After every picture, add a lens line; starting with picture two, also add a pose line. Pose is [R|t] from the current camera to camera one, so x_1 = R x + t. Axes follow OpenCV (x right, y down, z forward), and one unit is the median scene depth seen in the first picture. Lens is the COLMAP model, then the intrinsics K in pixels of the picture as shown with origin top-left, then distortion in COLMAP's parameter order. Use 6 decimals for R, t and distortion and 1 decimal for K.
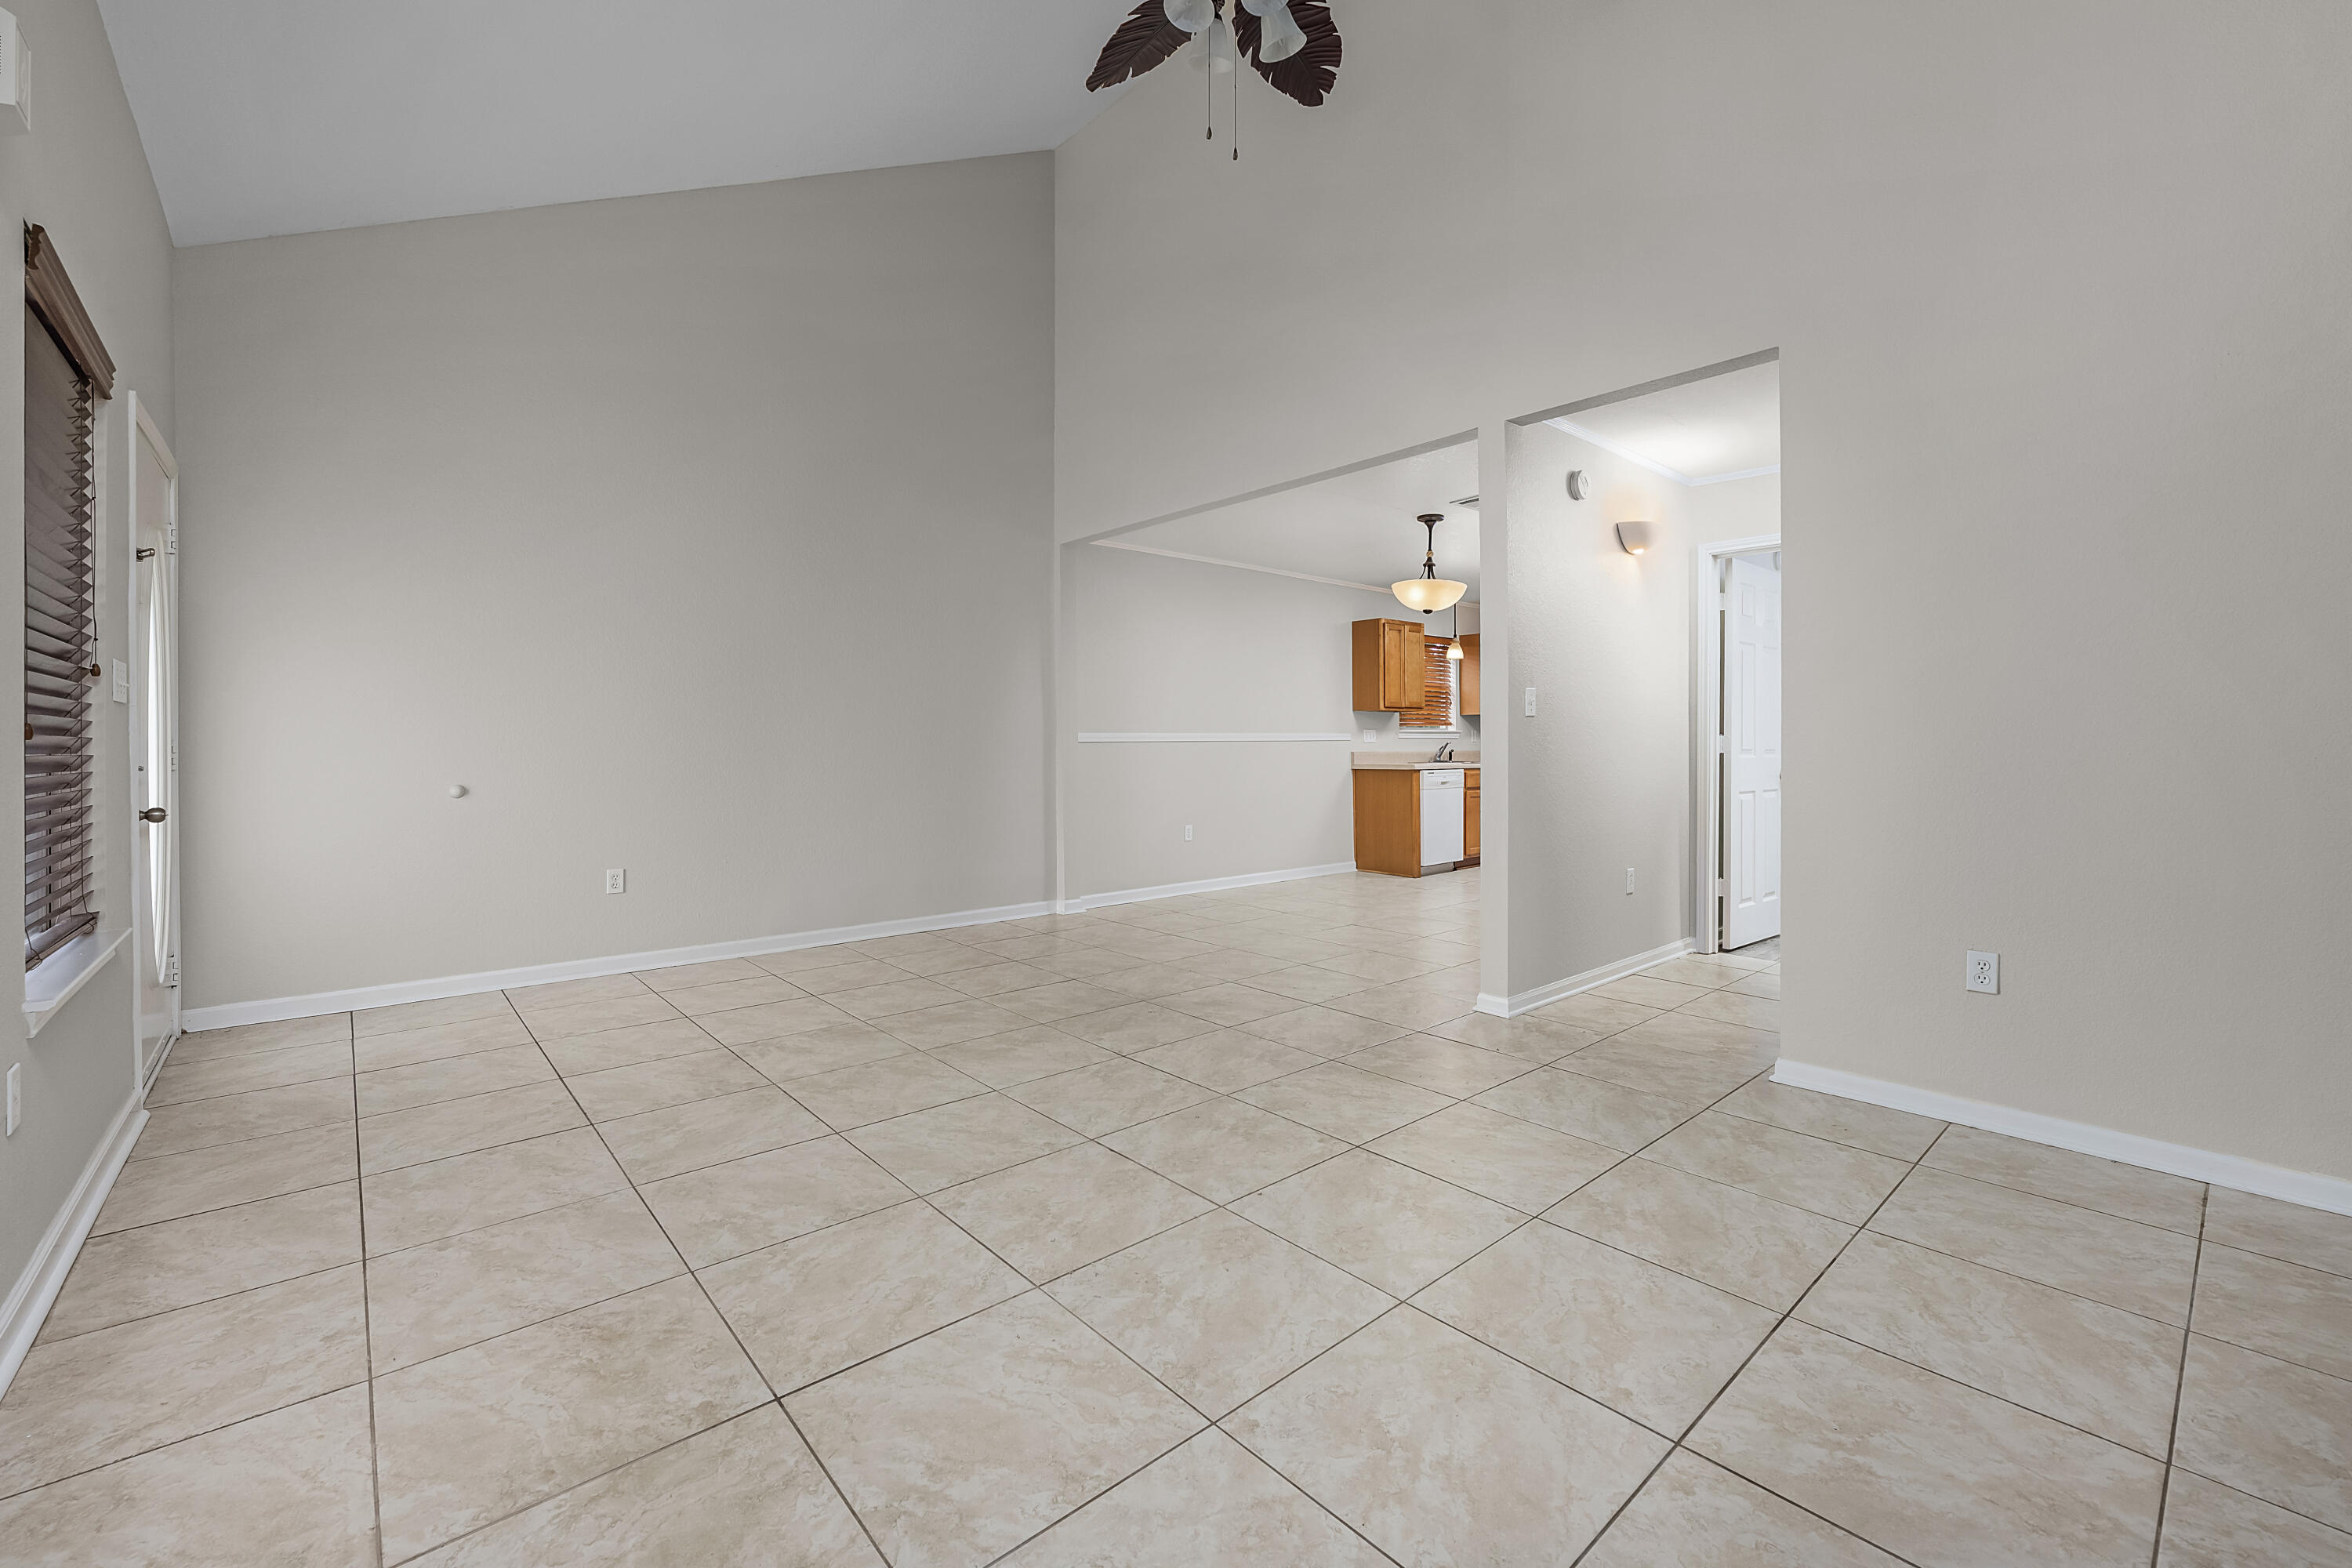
lens RADIAL K [[964.0, 0, 1174.6], [0, 964.0, 752.8], [0, 0, 1]] dist [-0.006734, 0.000276]
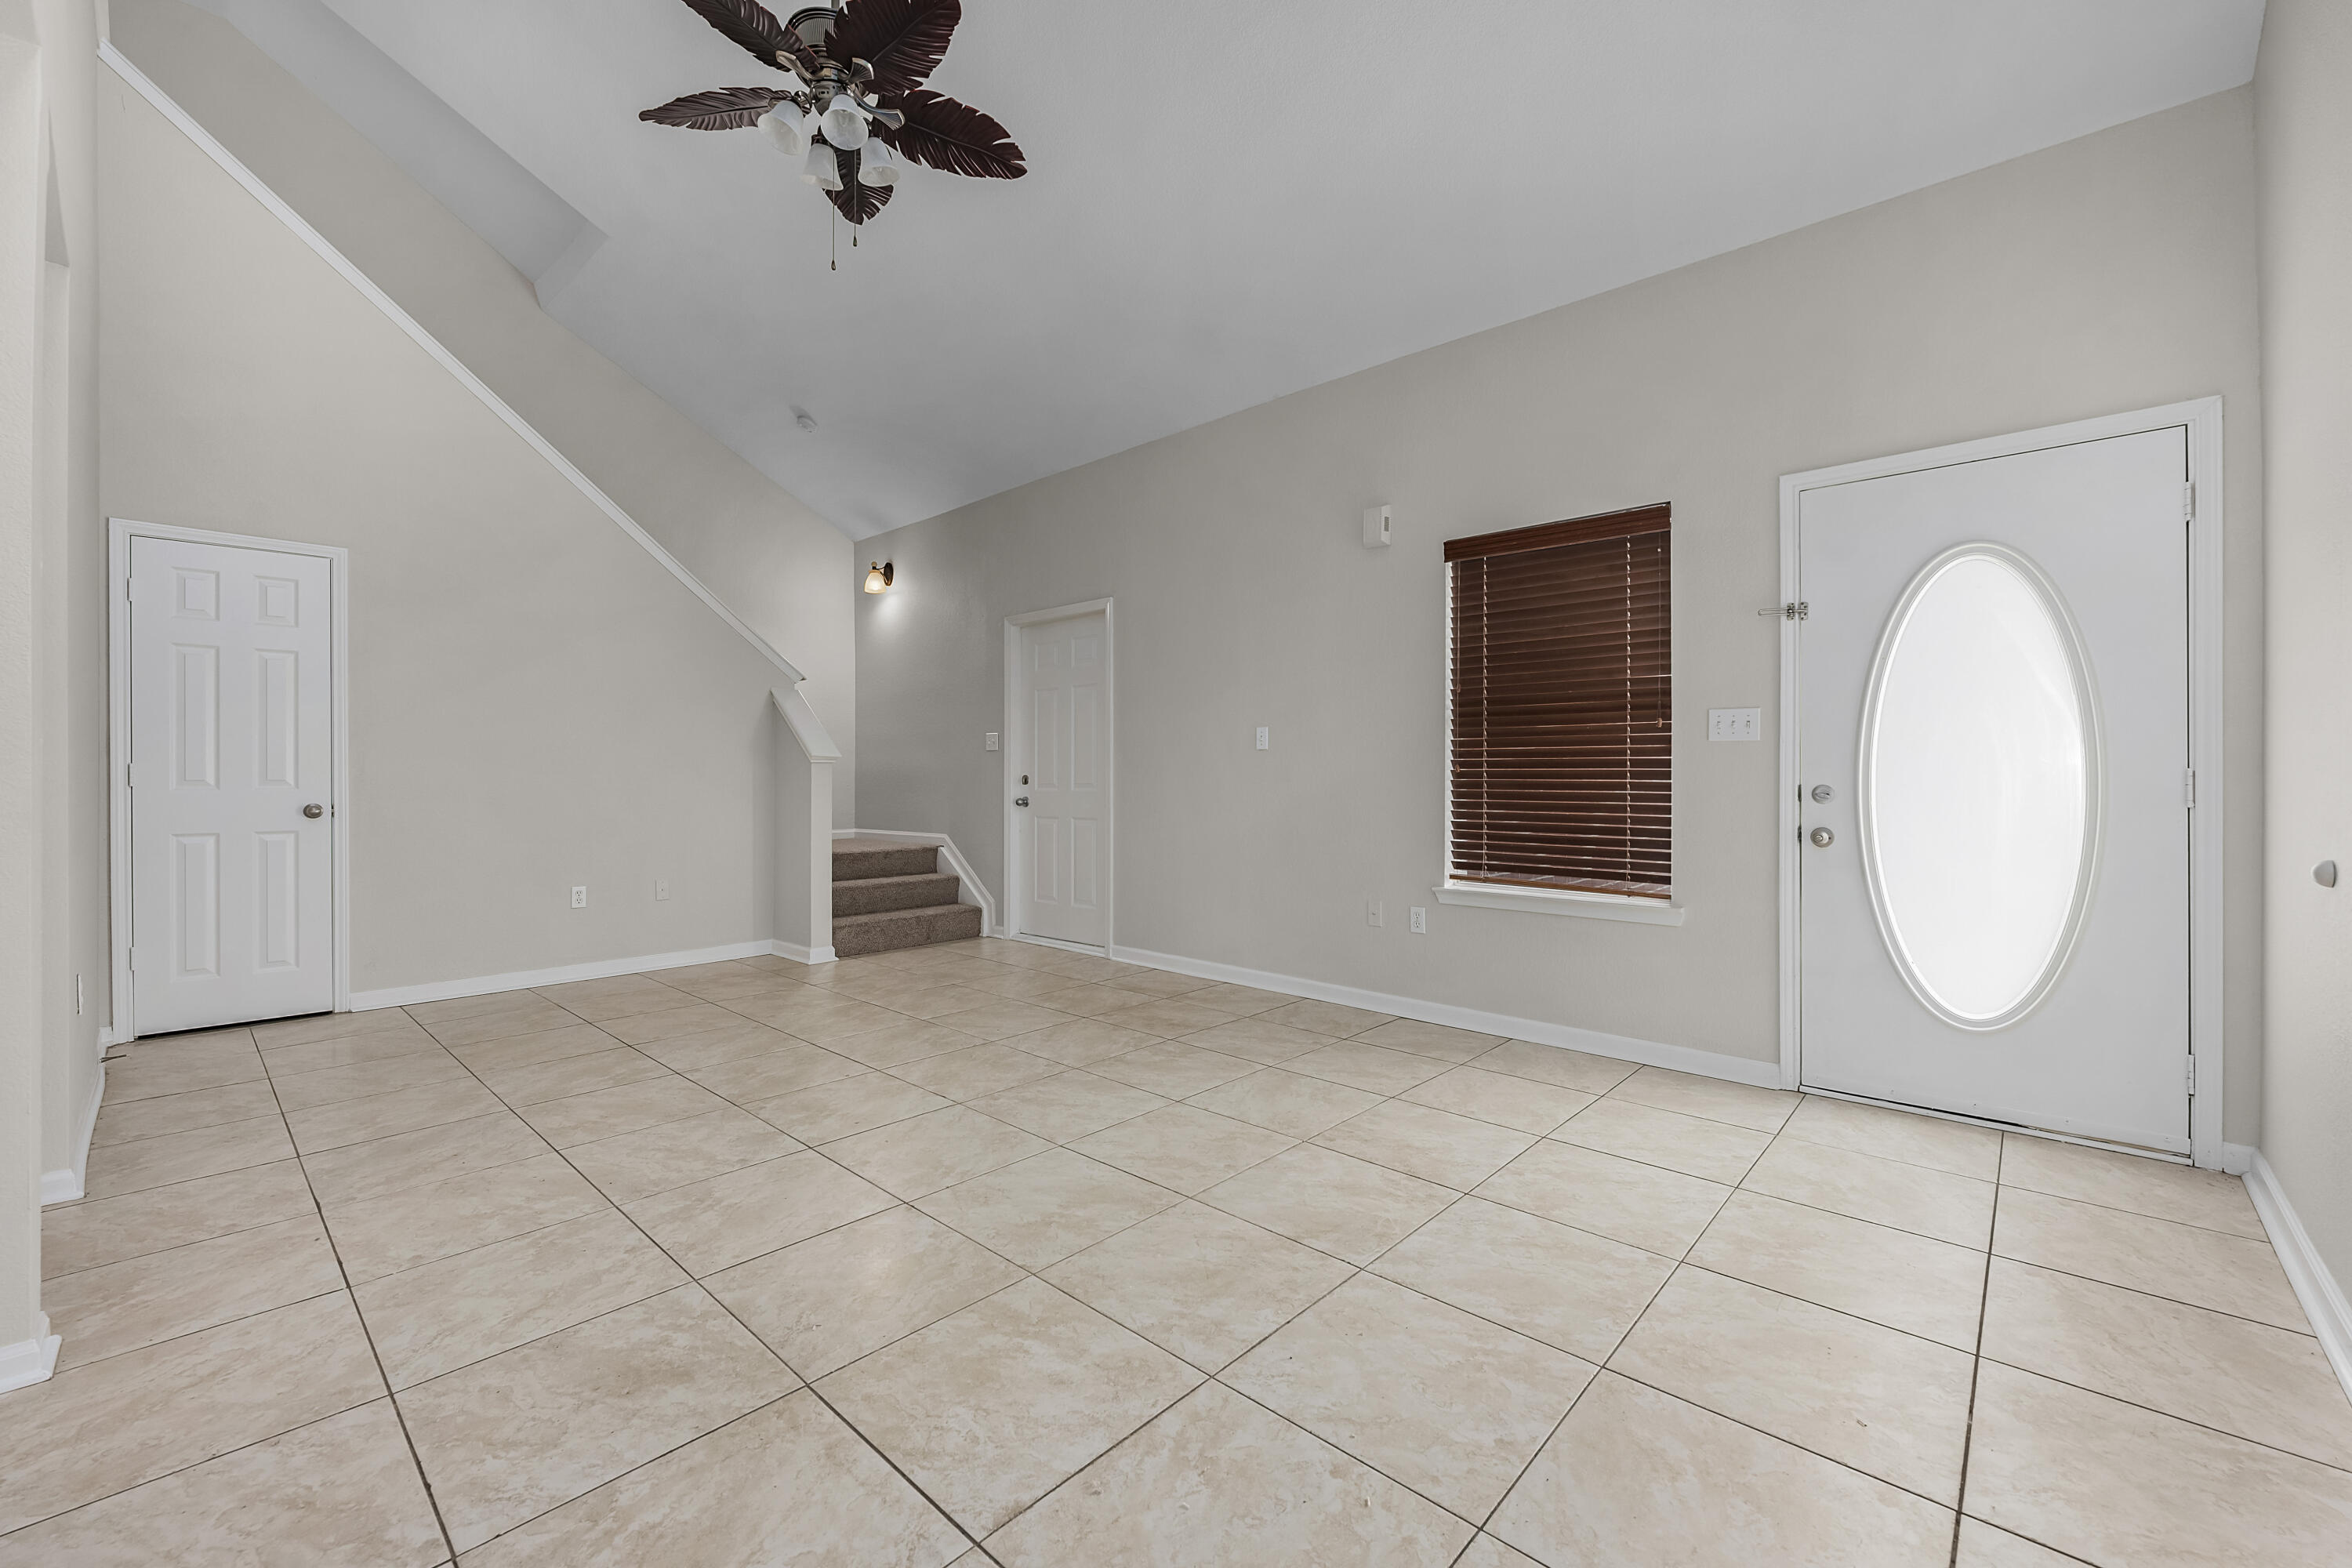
lens RADIAL K [[950.3, 0, 1174.0], [0, 950.3, 774.5], [0, 0, 1]] dist [-0.006438, 0.000019]
pose [[-0.994340, -0.000043, -0.106244, -0.197503], [-0.000824, 0.999973, 0.007311, -0.014578], [0.106241, 0.007357, -0.994313, 1.919001]]
